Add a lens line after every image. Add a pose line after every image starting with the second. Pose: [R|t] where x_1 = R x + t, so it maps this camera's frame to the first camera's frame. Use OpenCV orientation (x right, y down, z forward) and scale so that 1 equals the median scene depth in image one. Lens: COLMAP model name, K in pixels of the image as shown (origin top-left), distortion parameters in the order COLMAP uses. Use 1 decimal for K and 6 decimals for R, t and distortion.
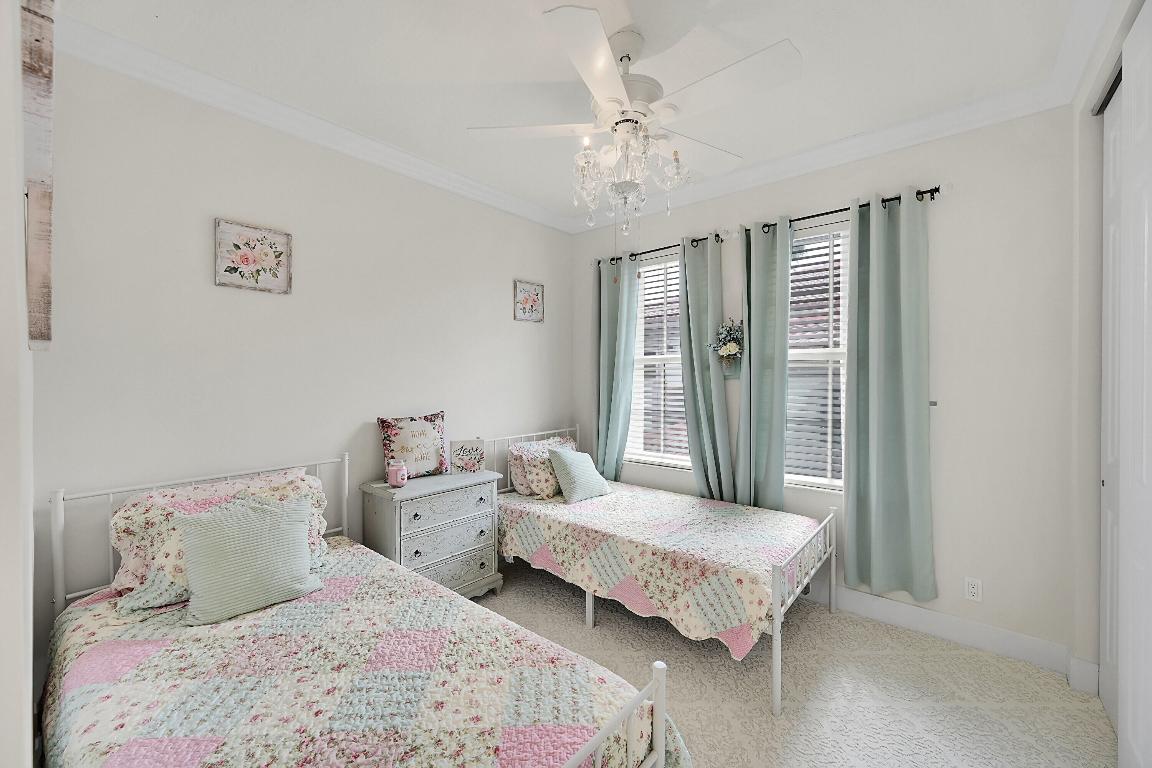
lens RADIAL K [[456.0, 0, 579.9], [0, 456.0, 382.8], [0, 0, 1]] dist [-0.002577, -0.000394]
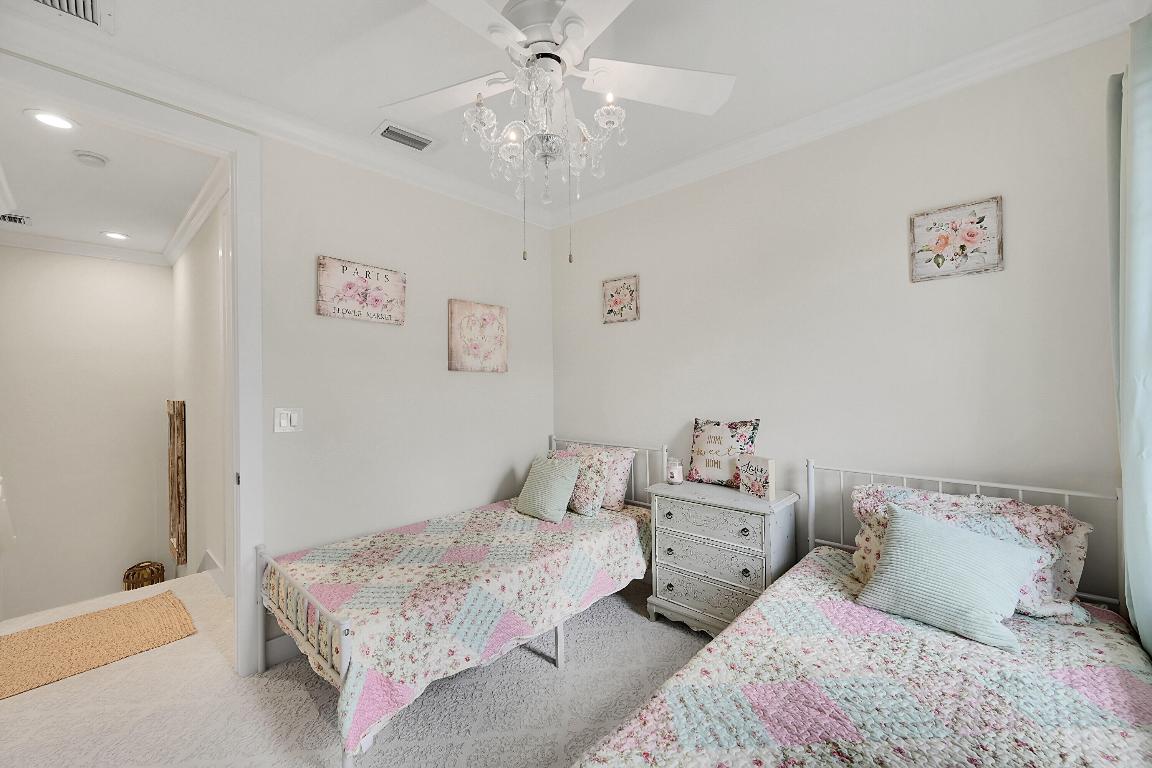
lens RADIAL K [[456.0, 0, 579.9], [0, 456.0, 382.8], [0, 0, 1]] dist [-0.002577, -0.000394]
pose [[-0.042359, -0.000266, -0.999102, 0.658881], [-0.001554, 0.999999, -0.000201, -0.005969], [0.999101, 0.001544, -0.042359, 0.813157]]
